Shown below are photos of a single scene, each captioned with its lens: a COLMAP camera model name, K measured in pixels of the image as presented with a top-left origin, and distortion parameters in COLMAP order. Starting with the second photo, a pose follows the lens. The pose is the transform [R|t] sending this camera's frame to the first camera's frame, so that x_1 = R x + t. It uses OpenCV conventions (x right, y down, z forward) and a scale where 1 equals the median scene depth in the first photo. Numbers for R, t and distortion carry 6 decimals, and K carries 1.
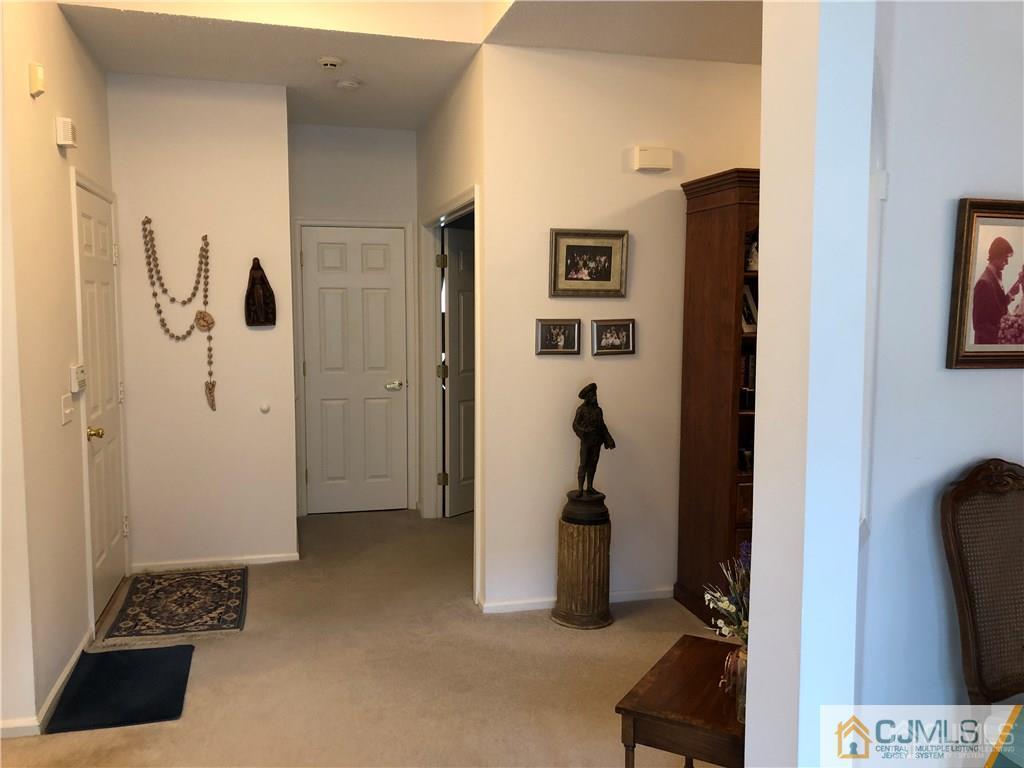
lens RADIAL K [[834.2, 0, 512.0], [0, 834.2, 384.0], [0, 0, 1]] dist [0.001153, -0.002480]
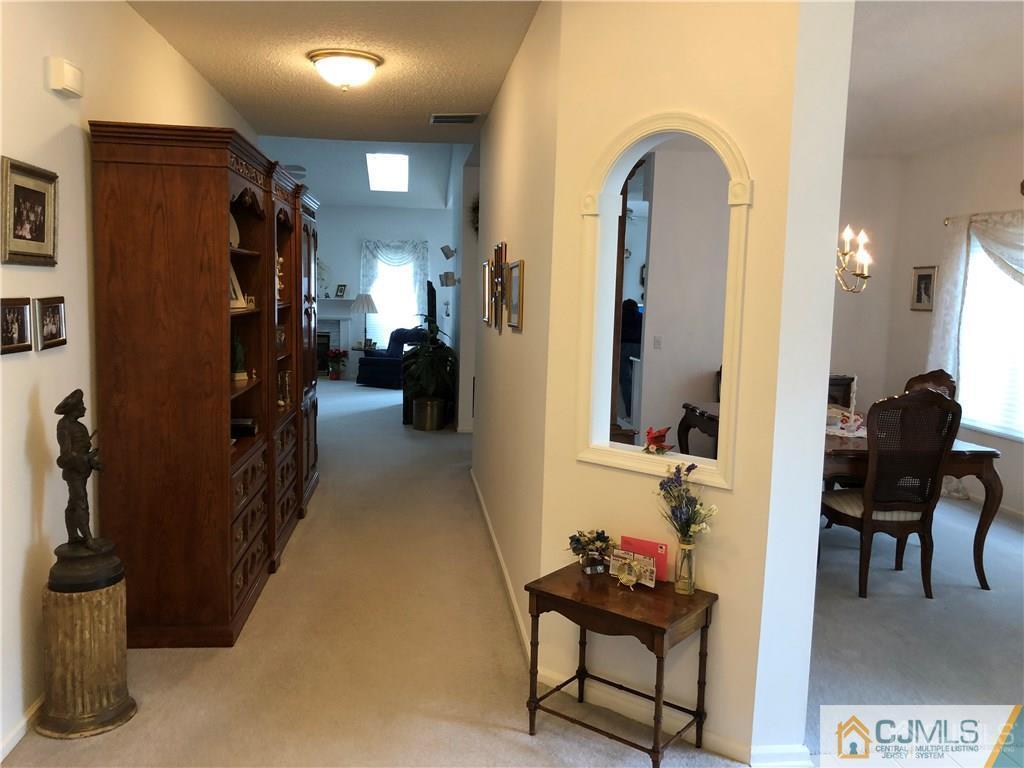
lens RADIAL K [[834.2, 0, 512.0], [0, 834.2, 384.0], [0, 0, 1]] dist [0.001153, -0.002480]
pose [[0.107722, -0.111281, 0.987933, -0.547950], [0.059265, 0.992667, 0.105353, -0.056598], [-0.992413, 0.047201, 0.113528, 0.542133]]
